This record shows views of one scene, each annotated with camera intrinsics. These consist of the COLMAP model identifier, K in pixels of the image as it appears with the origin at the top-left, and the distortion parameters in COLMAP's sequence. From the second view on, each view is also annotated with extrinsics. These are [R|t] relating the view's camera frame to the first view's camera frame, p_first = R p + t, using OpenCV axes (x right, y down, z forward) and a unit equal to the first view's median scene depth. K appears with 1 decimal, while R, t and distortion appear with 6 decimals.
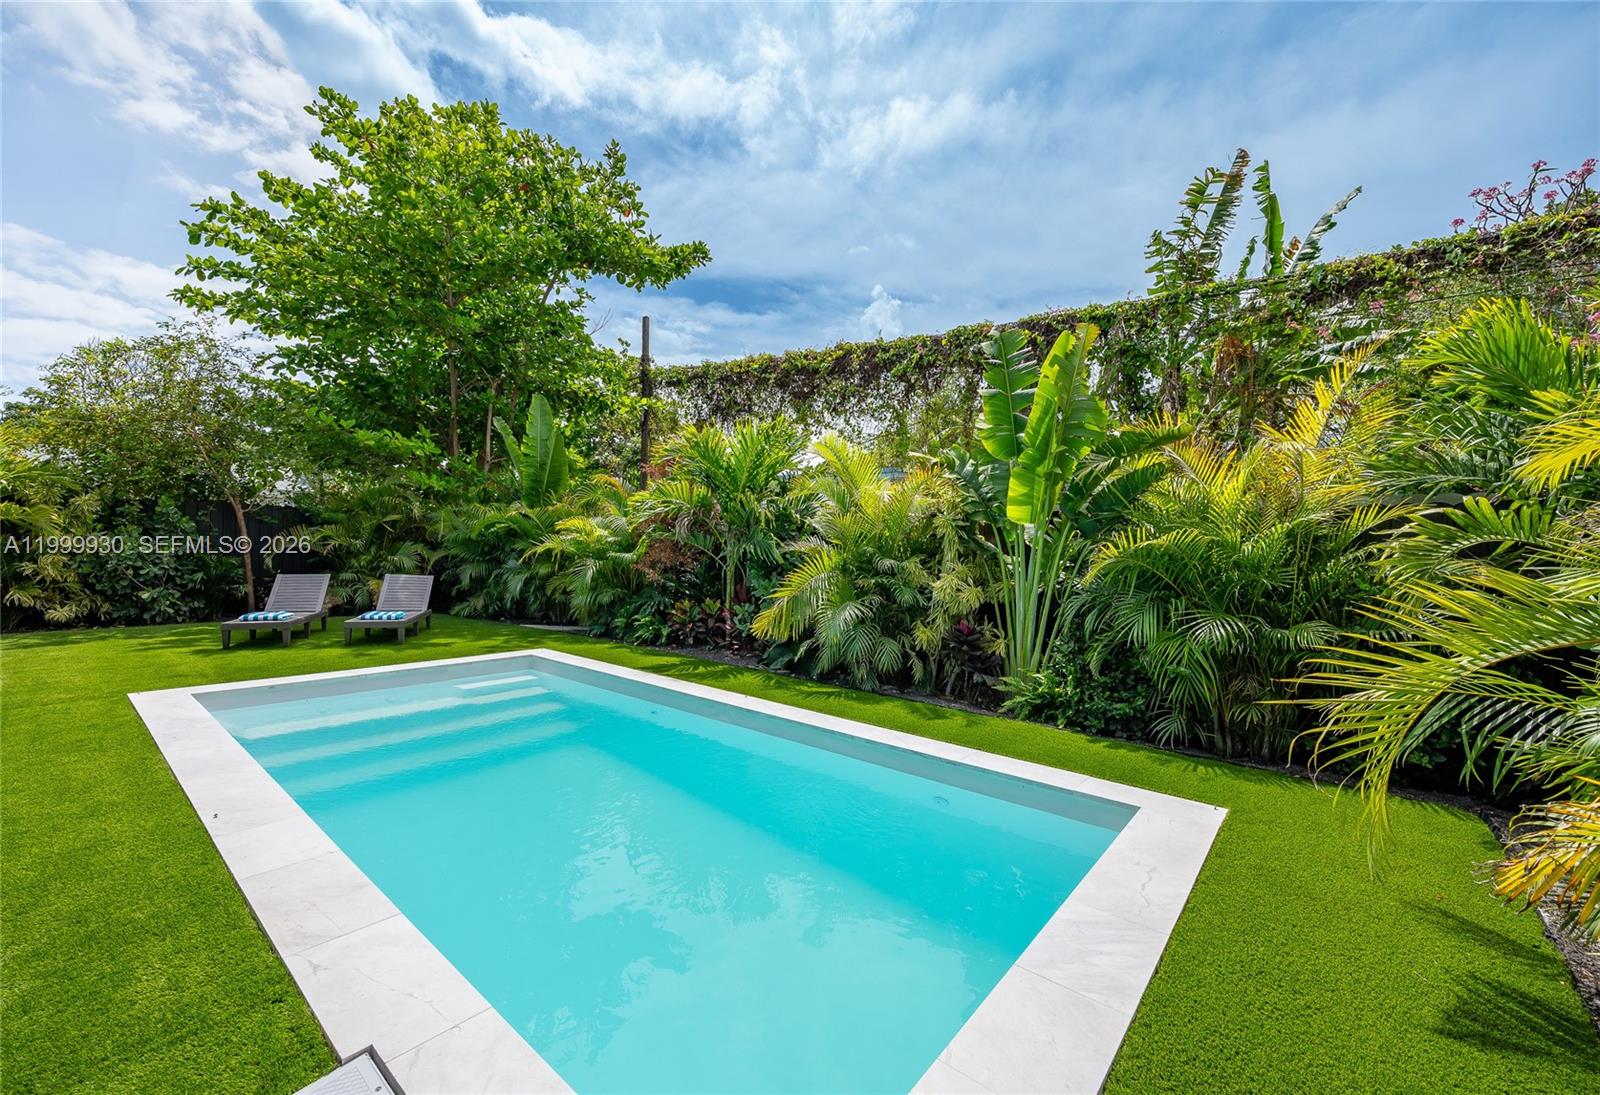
lens RADIAL K [[625.5, 0, 800.0], [0, 625.5, 547.5], [0, 0, 1]] dist [-0.000081, -0.000110]
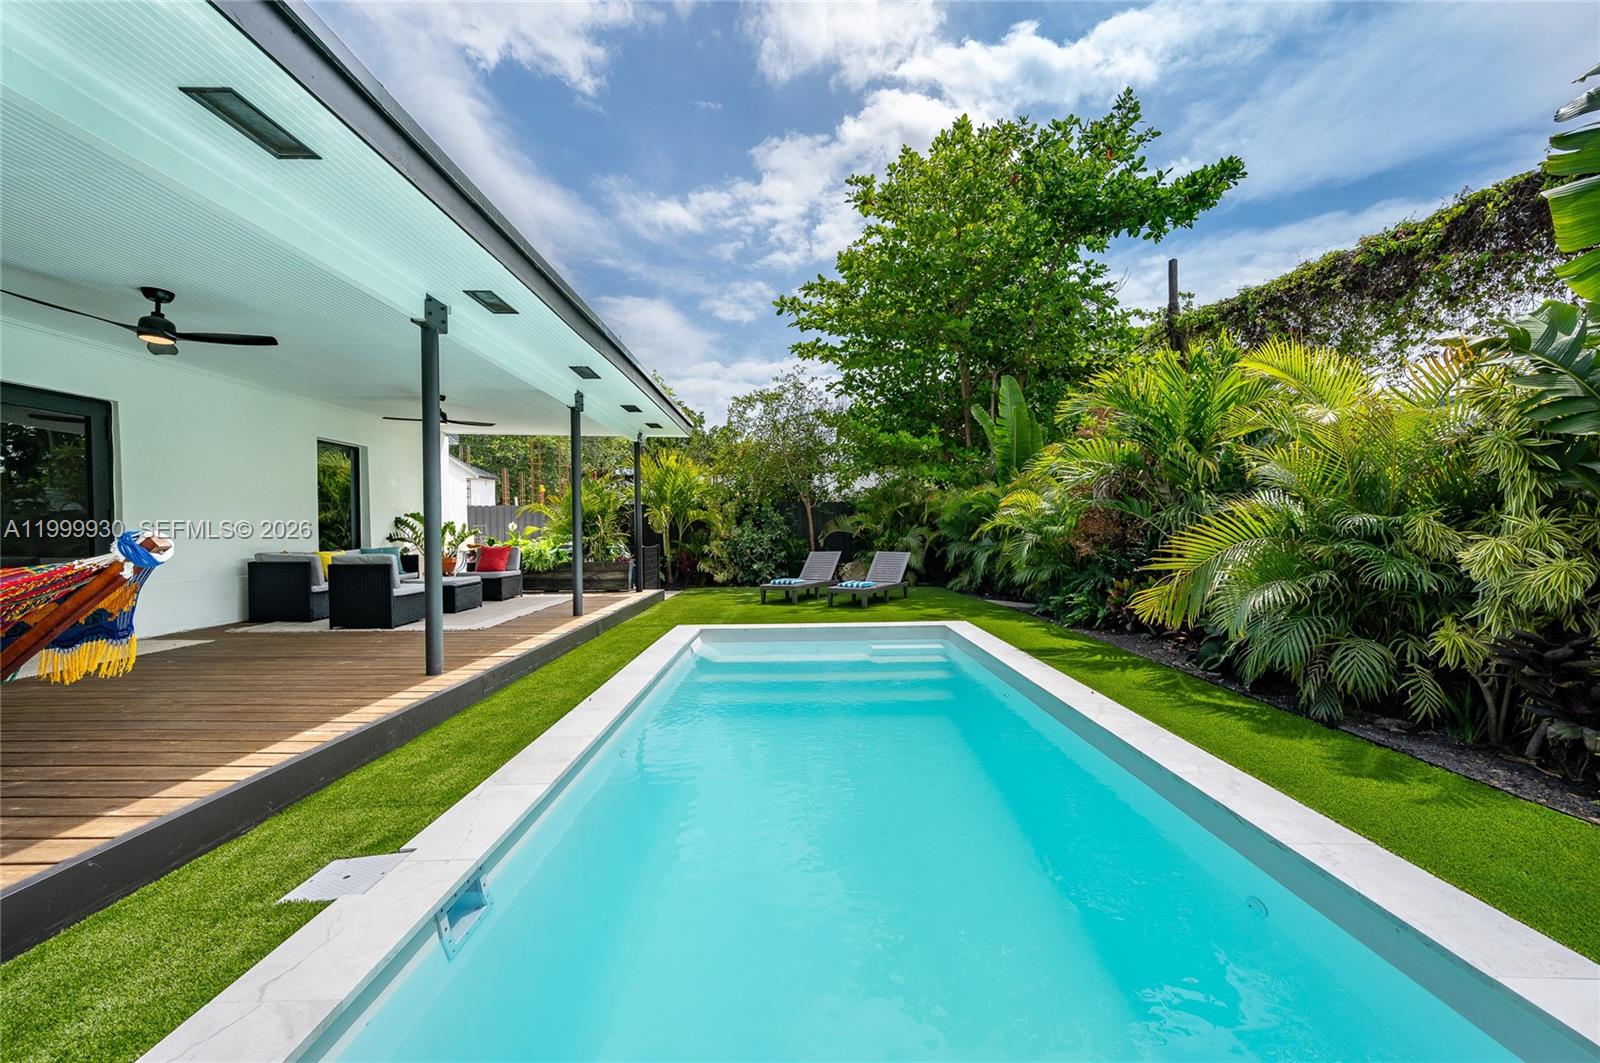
lens RADIAL K [[618.4, 0, 800.0], [0, 618.4, 531.5], [0, 0, 1]] dist [-0.000985, -0.000168]
pose [[0.663971, -0.030926, -0.747118, 0.122166], [0.032532, 0.999393, -0.012457, 0.013327], [0.747050, -0.016034, 0.664575, 0.089346]]
